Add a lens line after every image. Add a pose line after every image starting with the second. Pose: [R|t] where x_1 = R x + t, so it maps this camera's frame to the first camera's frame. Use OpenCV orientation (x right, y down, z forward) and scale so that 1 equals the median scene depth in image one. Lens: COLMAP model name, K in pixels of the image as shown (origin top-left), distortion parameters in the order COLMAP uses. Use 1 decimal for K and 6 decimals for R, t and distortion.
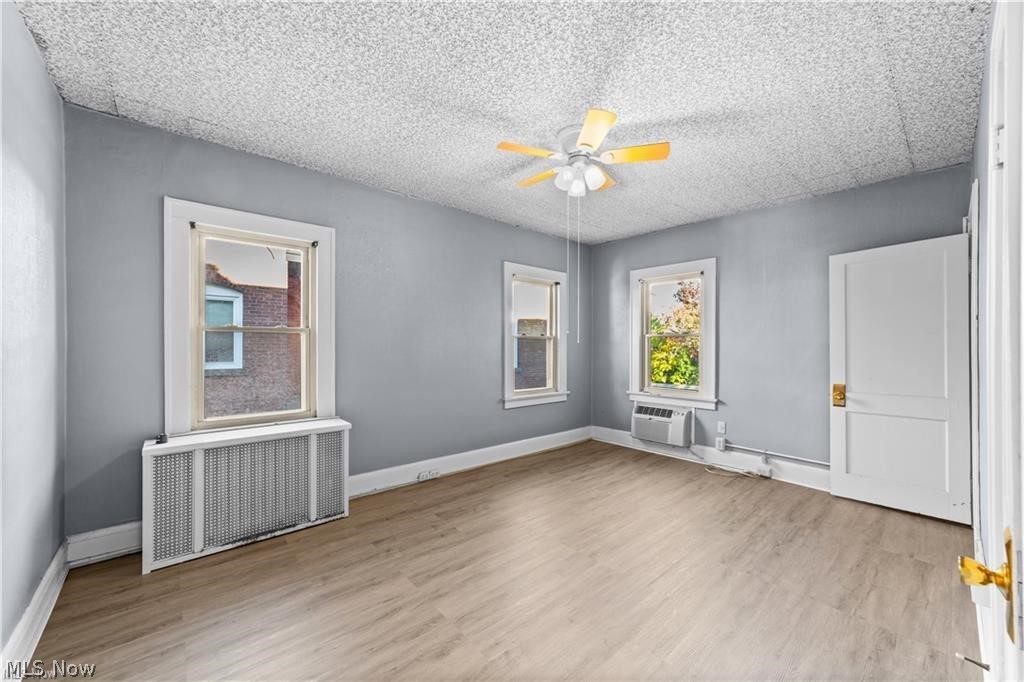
lens RADIAL K [[394.2, 0, 513.1], [0, 394.2, 345.2], [0, 0, 1]] dist [-0.001229, 0.000204]
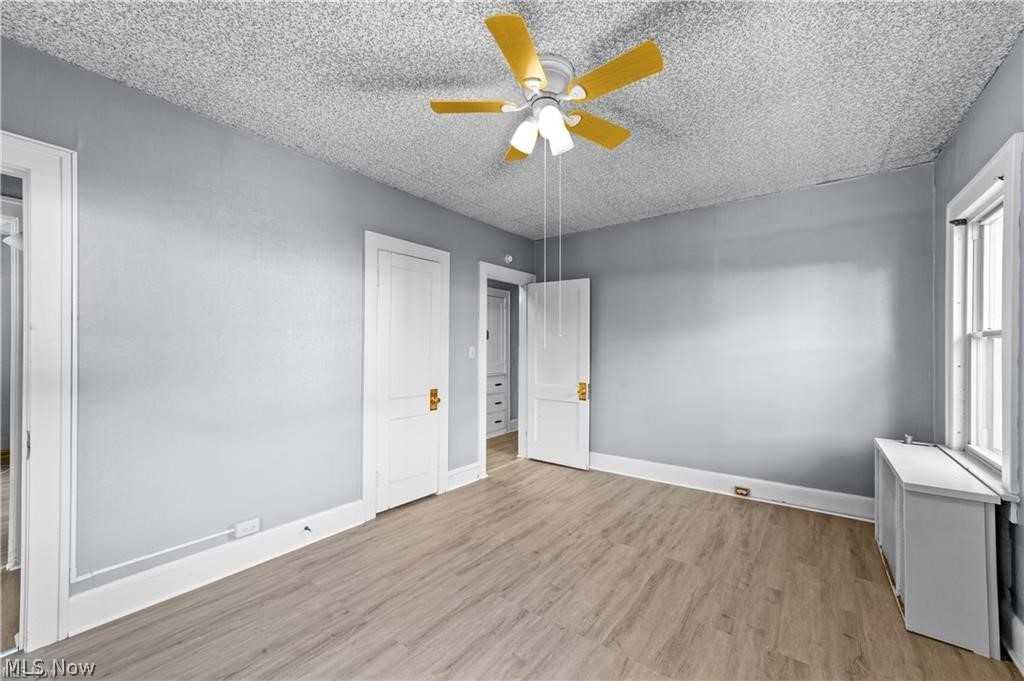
lens RADIAL K [[394.2, 0, 513.1], [0, 394.2, 344.7], [0, 0, 1]] dist [-0.001229, 0.000204]
pose [[-0.980676, -0.007990, -0.195477, 0.391742], [-0.006627, 0.999949, -0.007625, -0.010236], [0.195528, -0.006182, -0.980679, 1.829668]]
